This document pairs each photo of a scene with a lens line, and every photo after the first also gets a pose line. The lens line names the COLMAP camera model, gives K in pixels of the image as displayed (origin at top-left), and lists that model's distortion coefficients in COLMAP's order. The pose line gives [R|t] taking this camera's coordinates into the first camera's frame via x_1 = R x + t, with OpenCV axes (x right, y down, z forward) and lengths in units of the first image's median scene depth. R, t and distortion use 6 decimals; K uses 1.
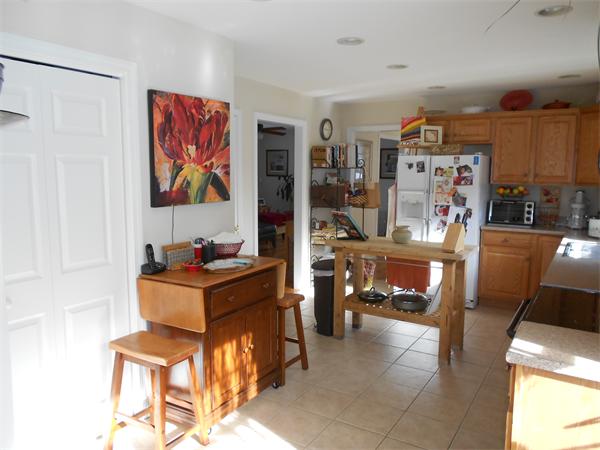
lens RADIAL K [[470.0, 0, 305.4], [0, 470.0, 224.7], [0, 0, 1]] dist [0.013249, -0.016553]
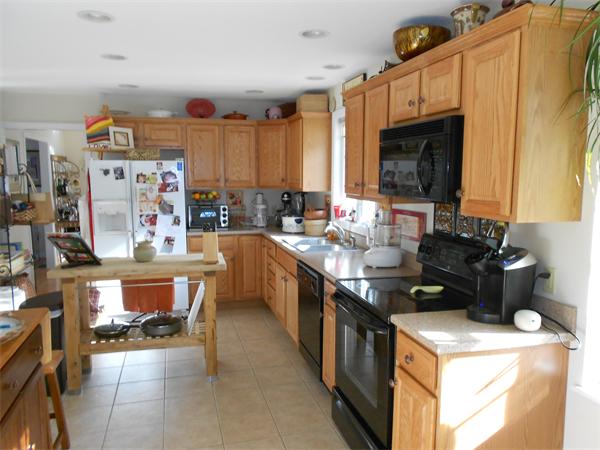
lens RADIAL K [[470.0, 0, 302.1], [0, 470.0, 225.6], [0, 0, 1]] dist [0.013249, -0.016553]
pose [[0.684602, -0.089460, 0.723406, -0.173336], [0.092843, 0.995059, 0.035191, -0.023731], [-0.722980, 0.043071, 0.689525, 0.141907]]
